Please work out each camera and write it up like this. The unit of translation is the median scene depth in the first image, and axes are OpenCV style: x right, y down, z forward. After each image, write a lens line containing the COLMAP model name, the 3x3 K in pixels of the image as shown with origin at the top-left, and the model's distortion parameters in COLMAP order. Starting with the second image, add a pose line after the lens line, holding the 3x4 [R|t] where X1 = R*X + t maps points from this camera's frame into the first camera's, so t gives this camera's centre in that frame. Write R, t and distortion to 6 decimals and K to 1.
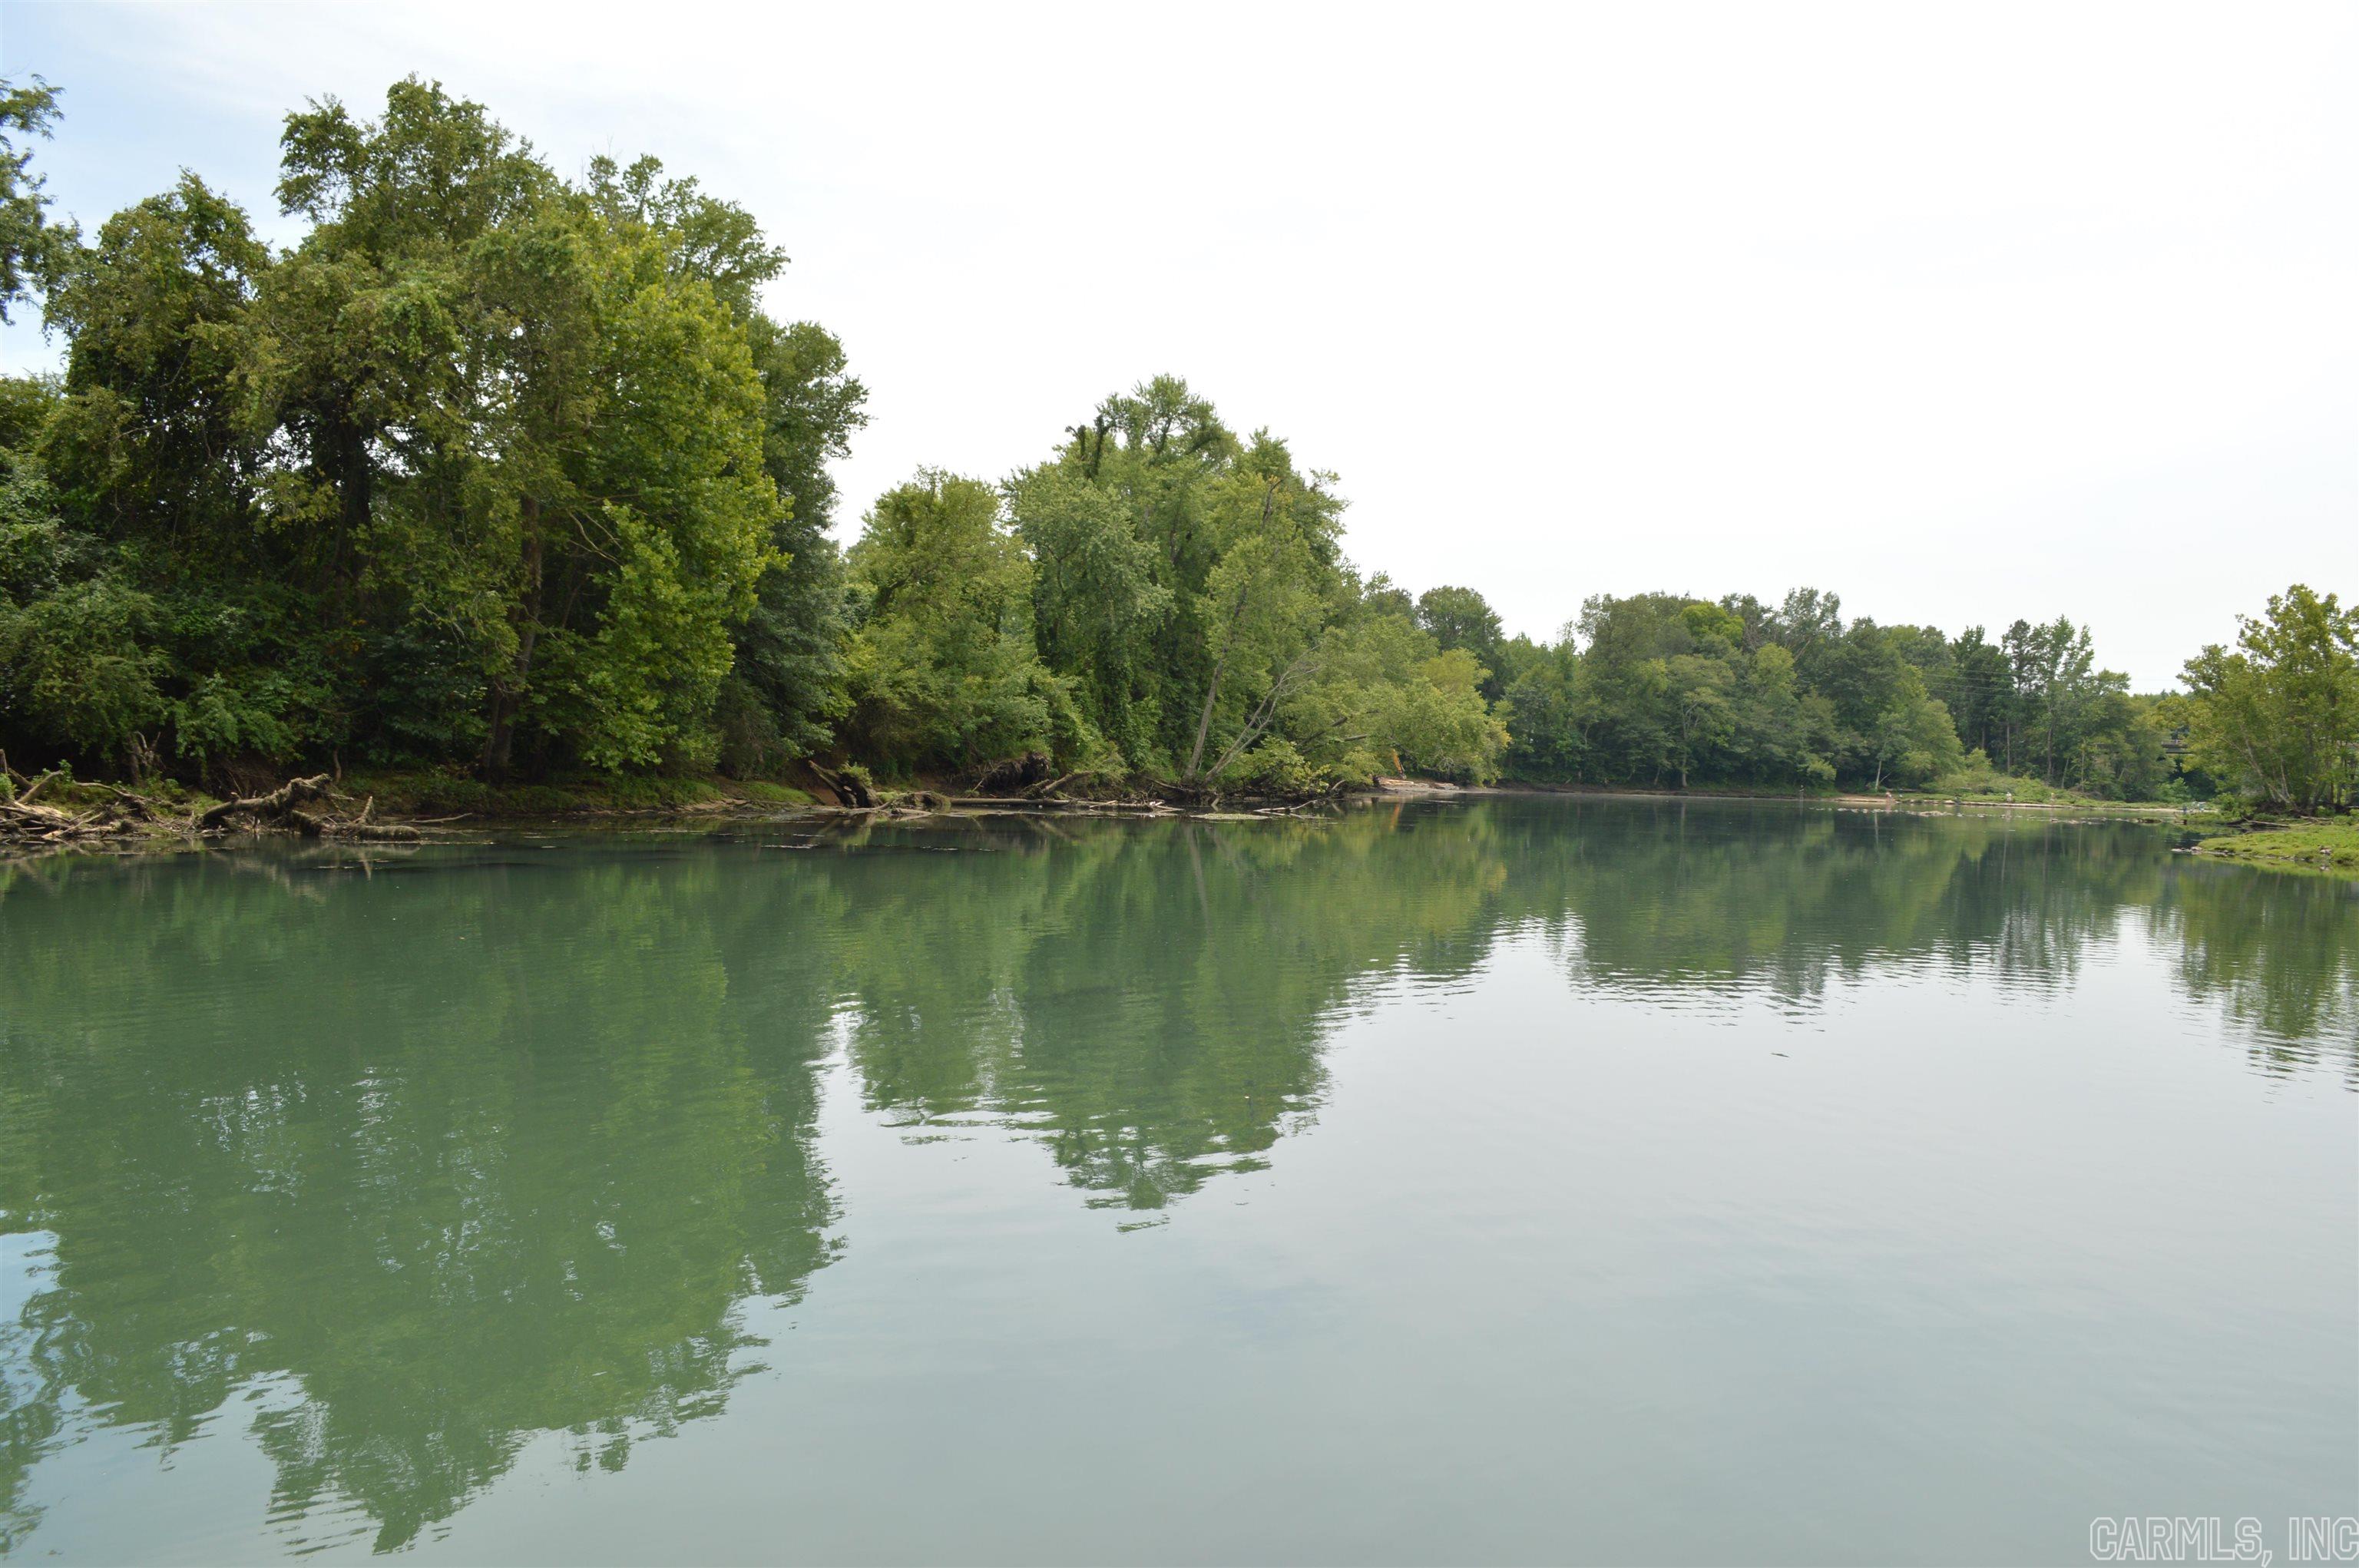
lens RADIAL K [[1881.5, 0, 1163.4], [0, 1881.5, 795.5], [0, 0, 1]] dist [-0.007797, 0.008130]
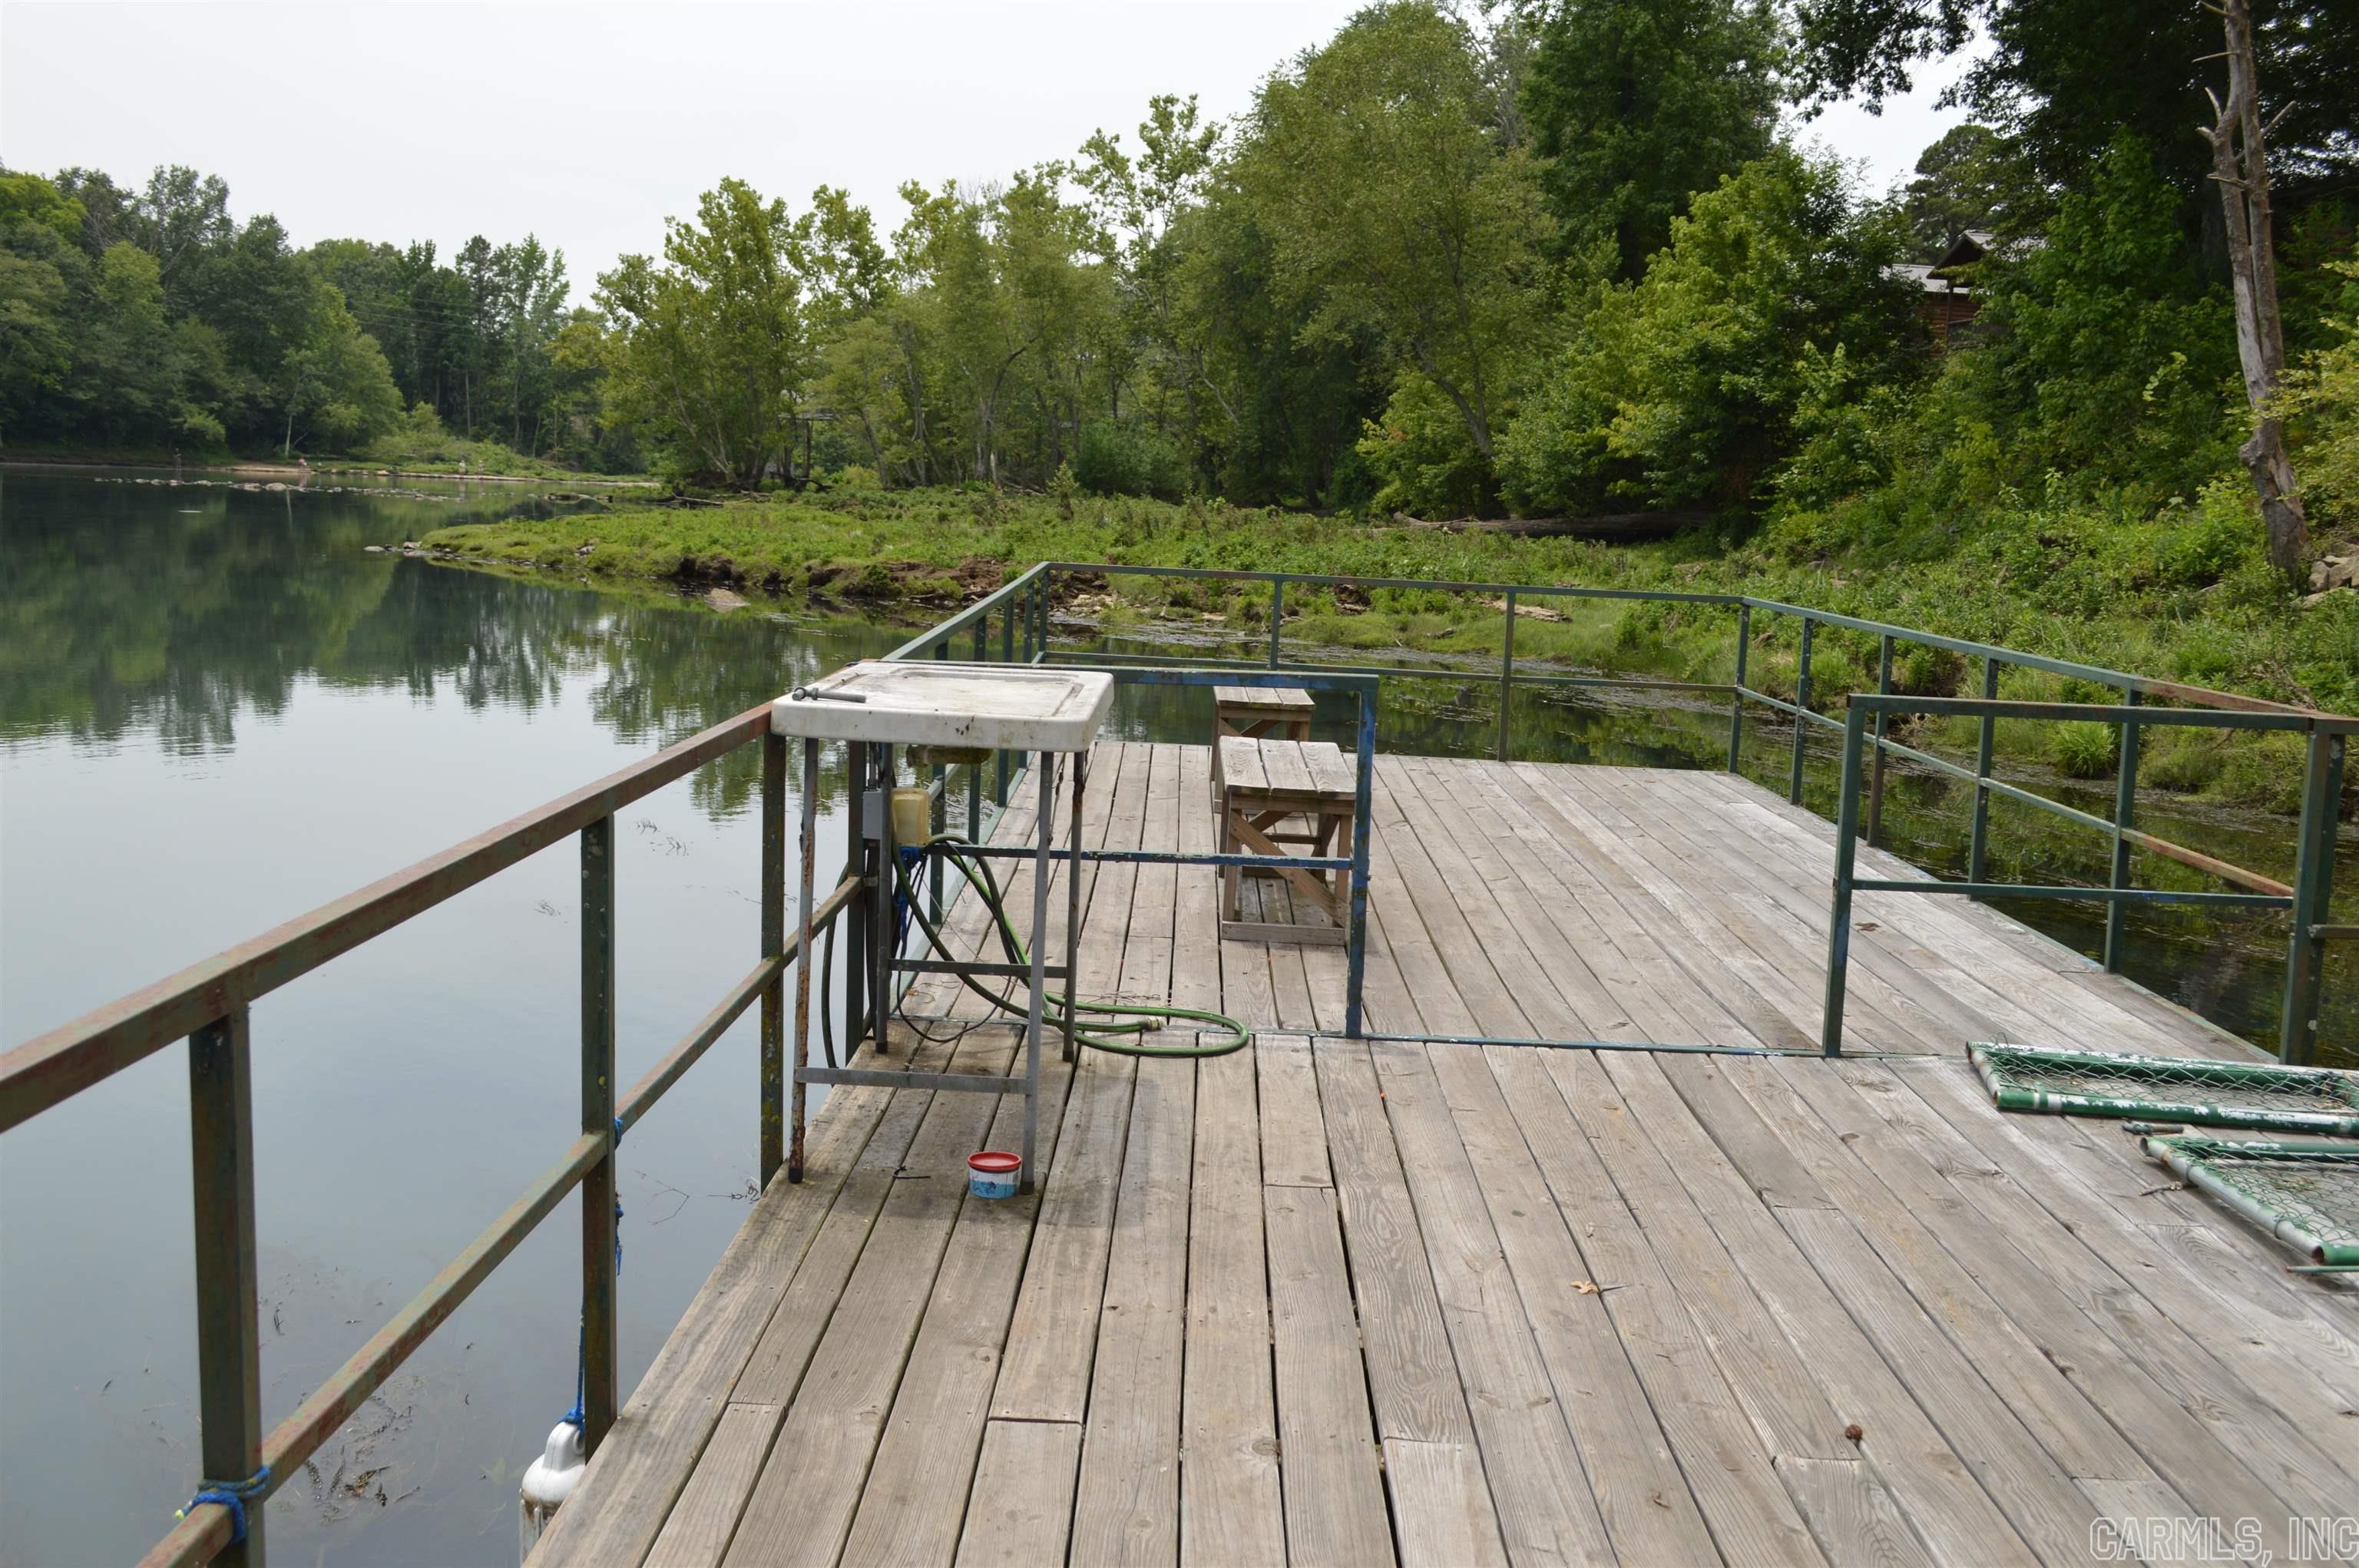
lens RADIAL K [[2255.4, 0, 1179.5], [0, 2255.4, 783.2], [0, 0, 1]] dist [-0.004232, -0.010077]
pose [[0.770455, -0.080917, 0.632338, 0.080387], [-0.007457, 0.990700, 0.135860, 0.001575], [-0.637451, -0.109389, 0.762686, 0.092102]]
